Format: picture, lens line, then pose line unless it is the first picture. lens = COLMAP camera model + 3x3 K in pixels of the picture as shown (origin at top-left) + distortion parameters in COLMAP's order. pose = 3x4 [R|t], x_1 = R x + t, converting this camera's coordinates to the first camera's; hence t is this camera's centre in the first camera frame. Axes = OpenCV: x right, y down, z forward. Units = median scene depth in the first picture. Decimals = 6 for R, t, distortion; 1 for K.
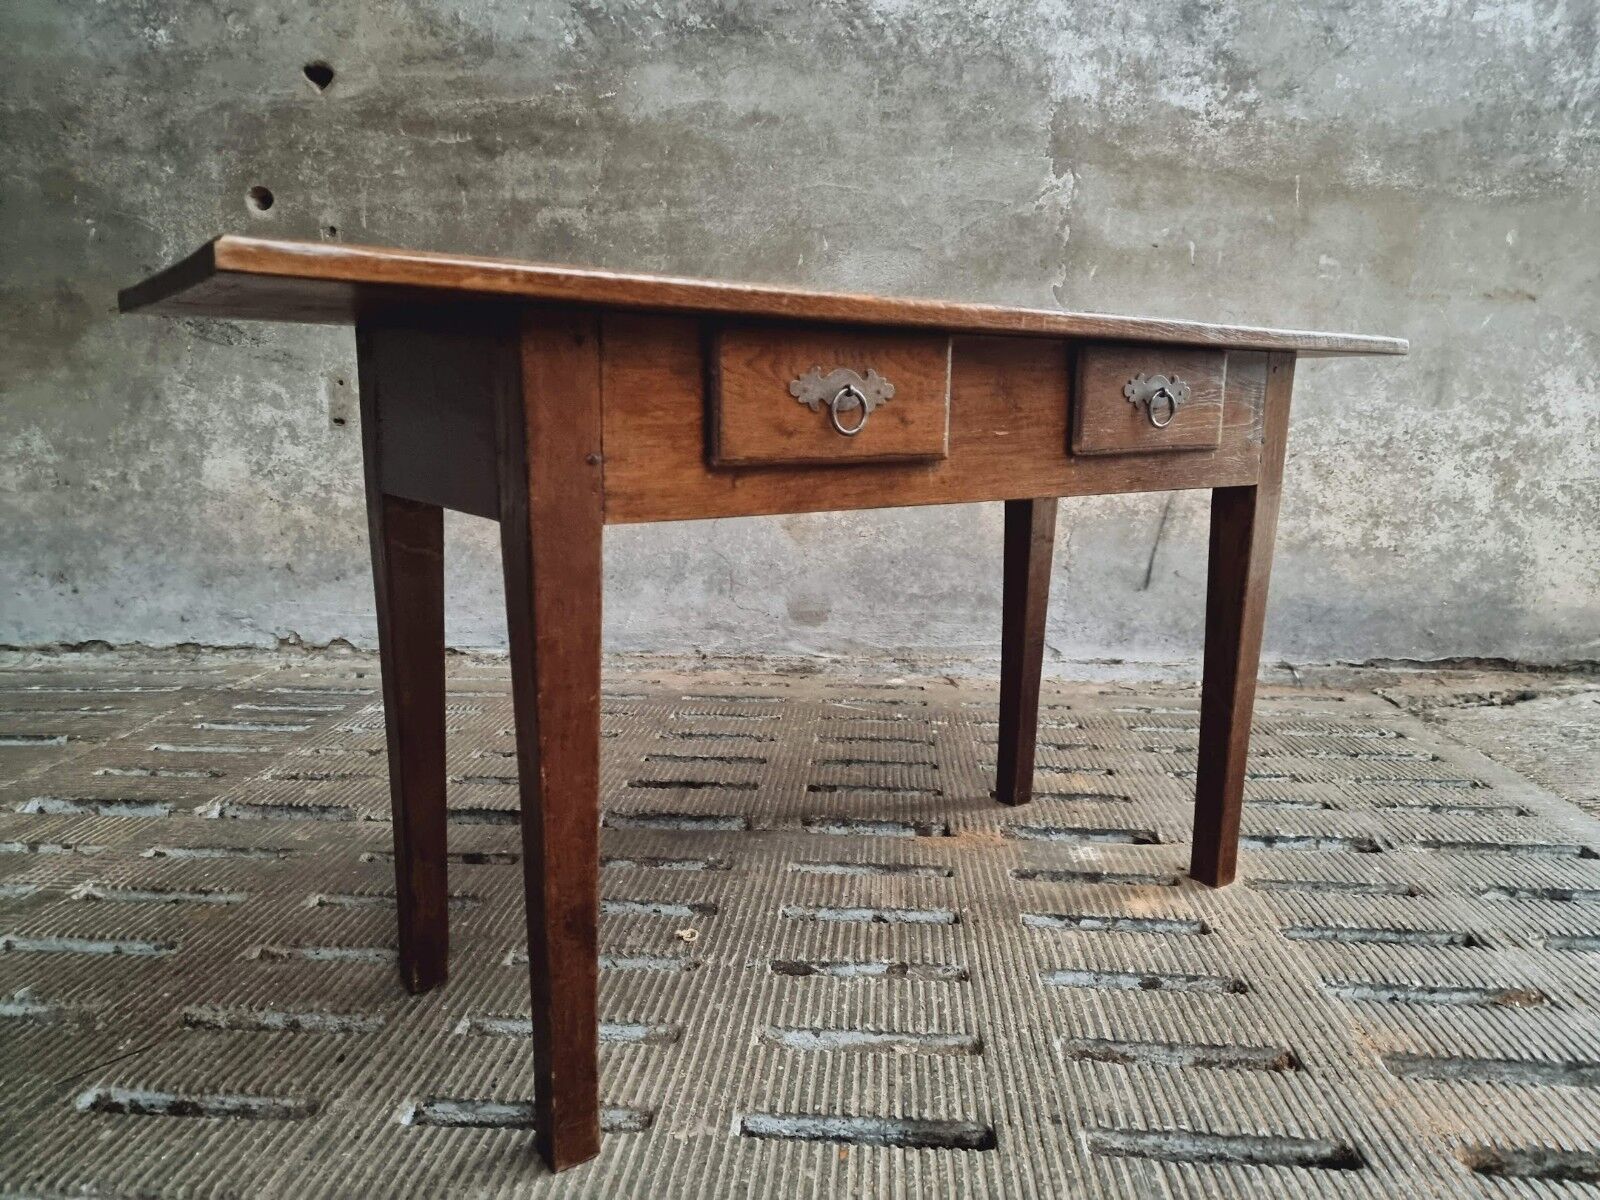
lens RADIAL K [[1109.4, 0, 796.2], [0, 1109.4, 596.6], [0, 0, 1]] dist [0.065019, -0.049451]
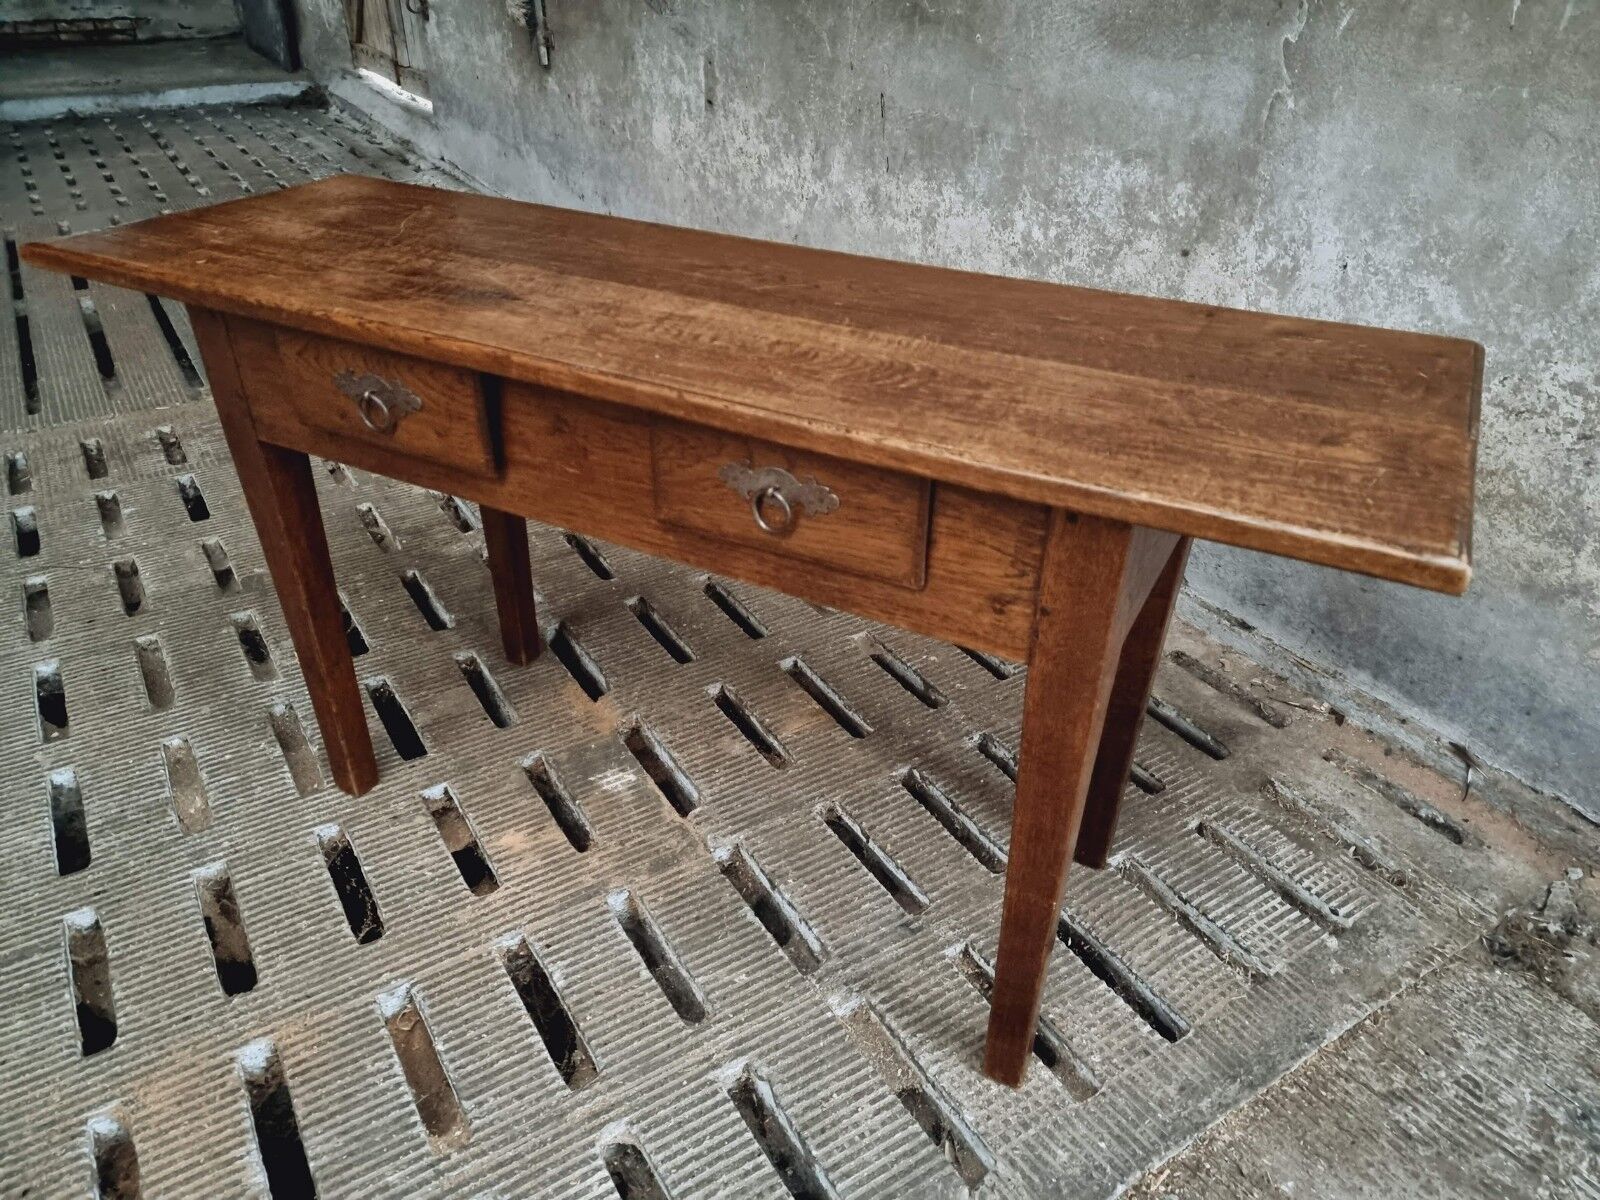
lens RADIAL K [[1105.9, 0, 800.6], [0, 1105.9, 610.4], [0, 0, 1]] dist [0.074752, -0.066336]
pose [[0.595101, 0.444049, -0.669833, 0.640706], [-0.145588, 0.879263, 0.453542, -0.251674], [0.790354, -0.172384, 0.587898, 0.388619]]
